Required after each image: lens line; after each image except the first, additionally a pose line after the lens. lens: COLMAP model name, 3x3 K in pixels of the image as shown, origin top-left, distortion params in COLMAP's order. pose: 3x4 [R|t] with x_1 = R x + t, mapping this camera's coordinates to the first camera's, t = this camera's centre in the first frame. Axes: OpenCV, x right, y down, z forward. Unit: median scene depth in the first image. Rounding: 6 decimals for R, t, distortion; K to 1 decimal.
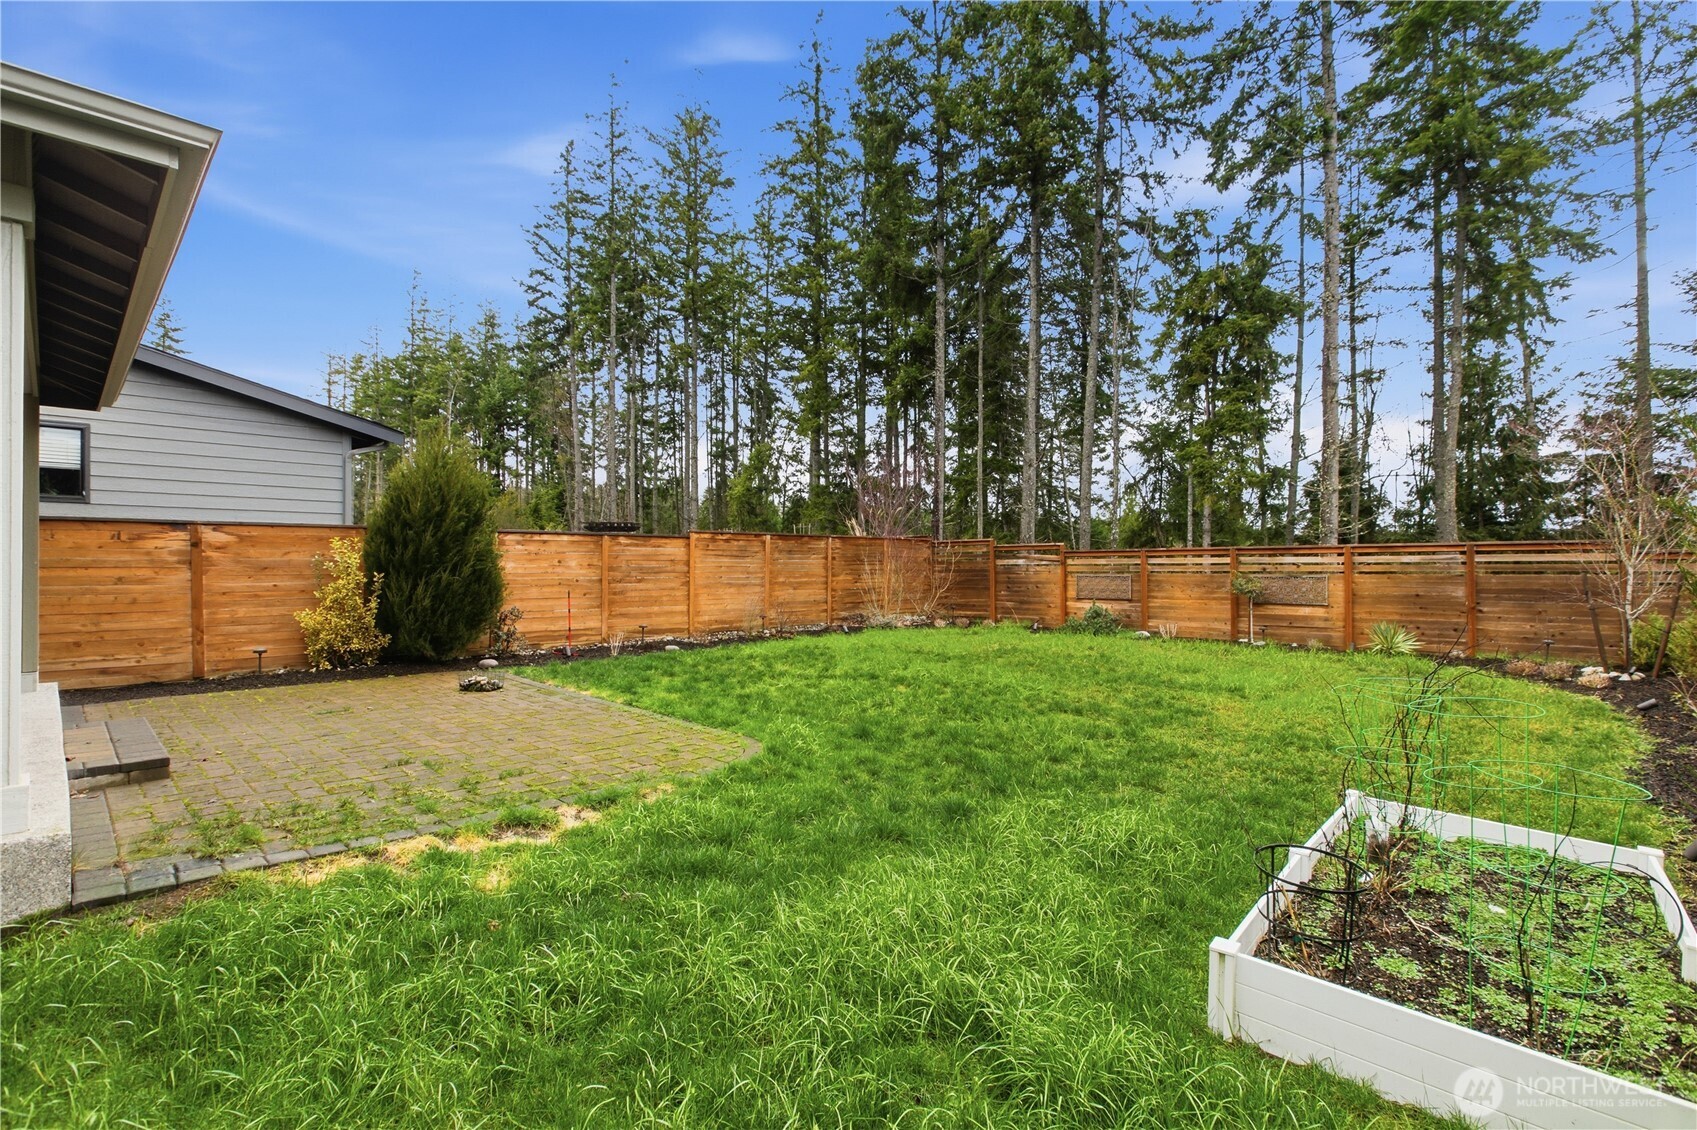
lens RADIAL K [[778.8, 0, 848.5], [0, 778.8, 565.0], [0, 0, 1]] dist [-0.015955, 0.000107]
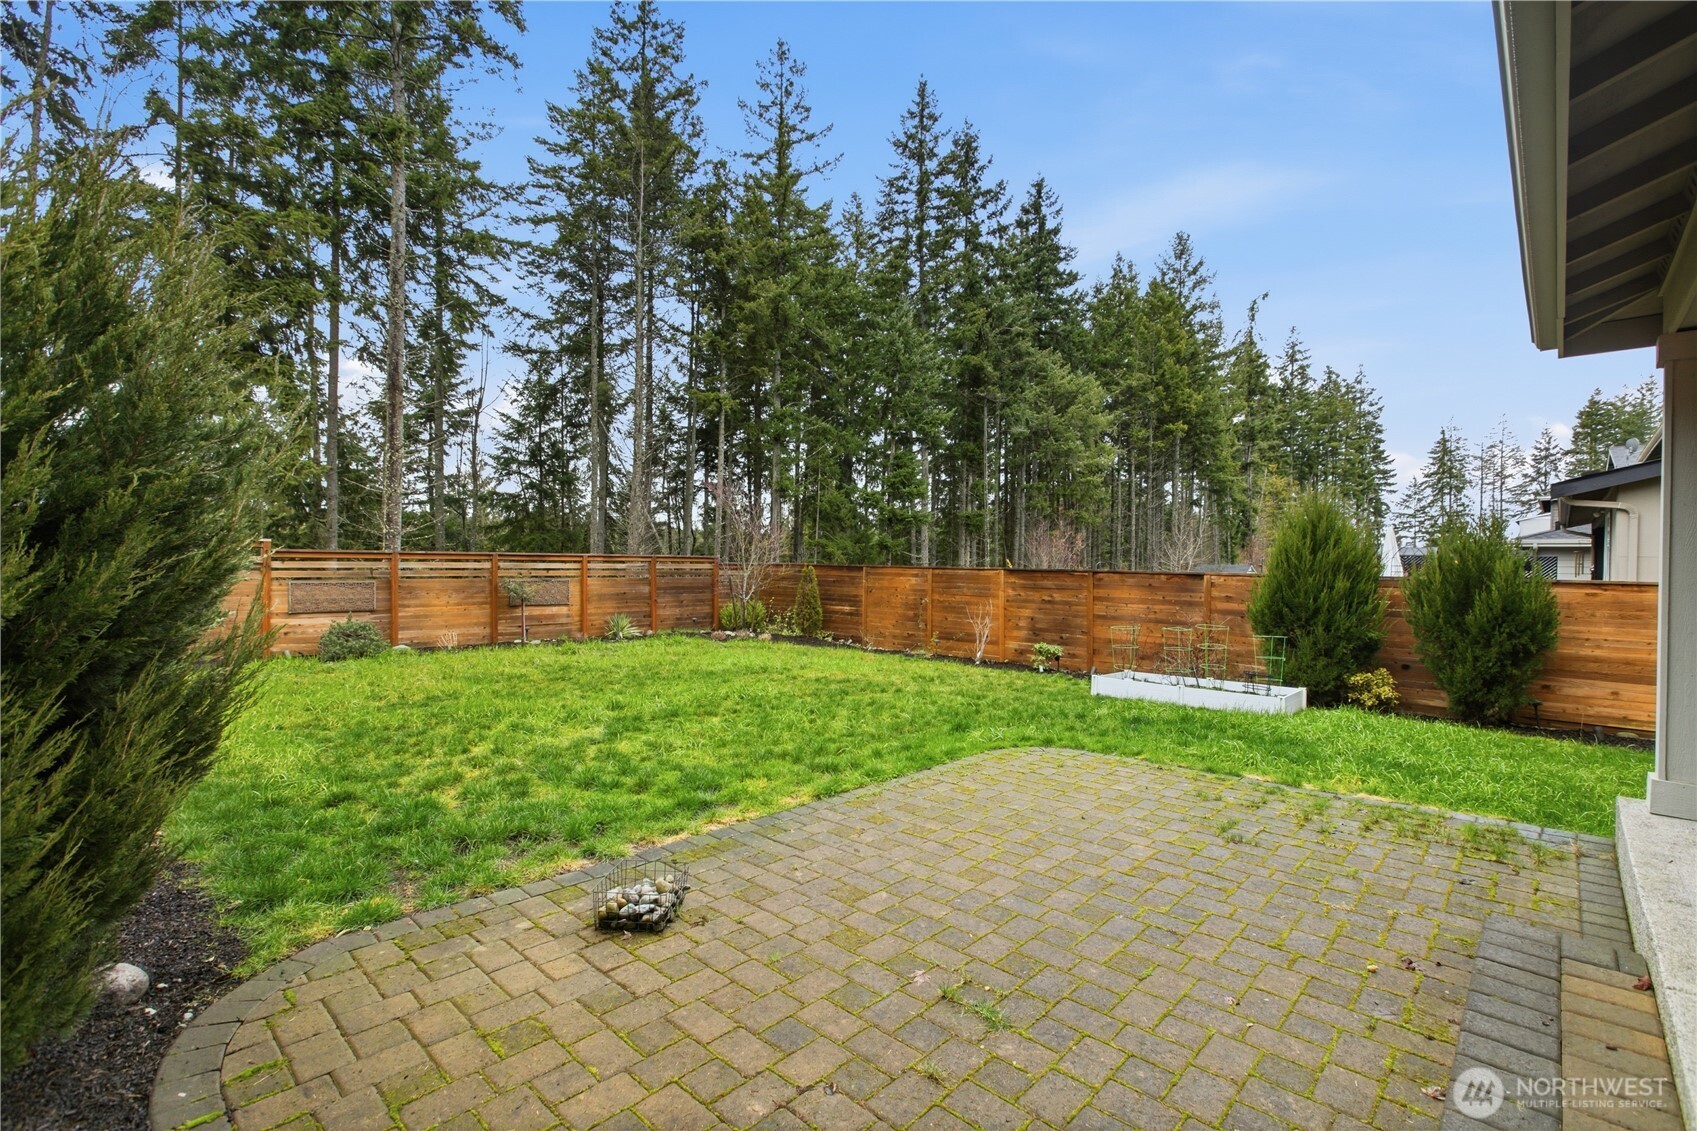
lens RADIAL K [[765.1, 0, 844.0], [0, 765.1, 556.9], [0, 0, 1]] dist [-0.000162, -0.000008]
pose [[-0.018096, 0.008359, 0.999801, -0.554041], [-0.015211, 0.999847, -0.008635, -0.016663], [-0.999721, -0.015364, -0.017966, 0.569045]]
